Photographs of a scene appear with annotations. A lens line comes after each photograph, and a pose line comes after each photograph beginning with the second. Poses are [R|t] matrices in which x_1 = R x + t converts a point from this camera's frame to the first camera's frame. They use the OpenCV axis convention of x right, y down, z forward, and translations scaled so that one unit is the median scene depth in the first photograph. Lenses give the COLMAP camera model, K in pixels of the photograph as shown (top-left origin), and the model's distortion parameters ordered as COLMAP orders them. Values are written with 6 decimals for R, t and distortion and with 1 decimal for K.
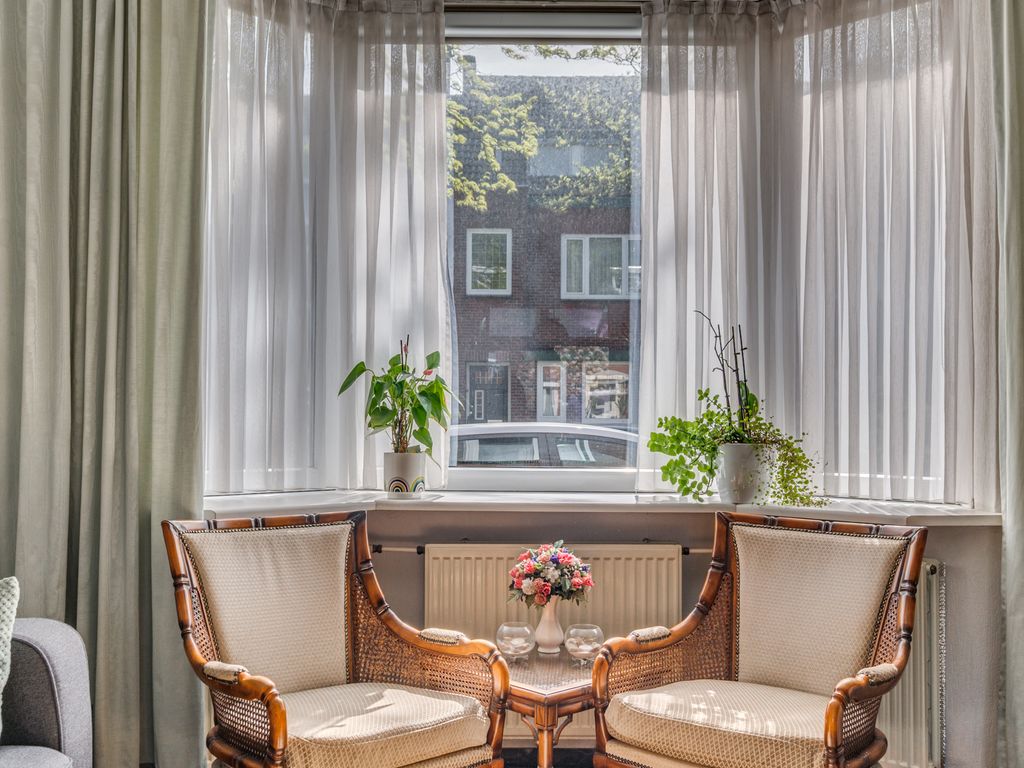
lens RADIAL K [[831.5, 0, 524.4], [0, 831.5, 413.1], [0, 0, 1]] dist [0.004631, 0.001877]
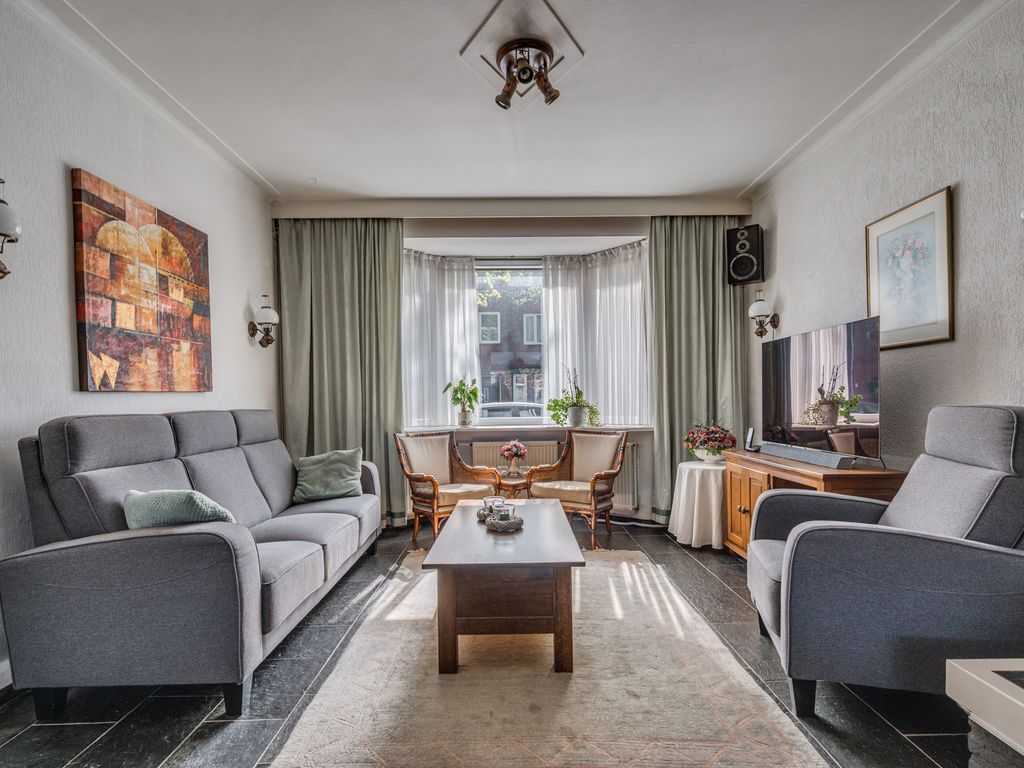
lens RADIAL K [[502.9, 0, 516.3], [0, 502.9, 401.2], [0, 0, 1]] dist [-0.000125, -0.000083]
pose [[0.999744, -0.019870, 0.010838, 0.022867], [0.019812, 0.999789, 0.005436, 0.000685], [-0.010944, -0.005220, 0.999926, -0.831616]]
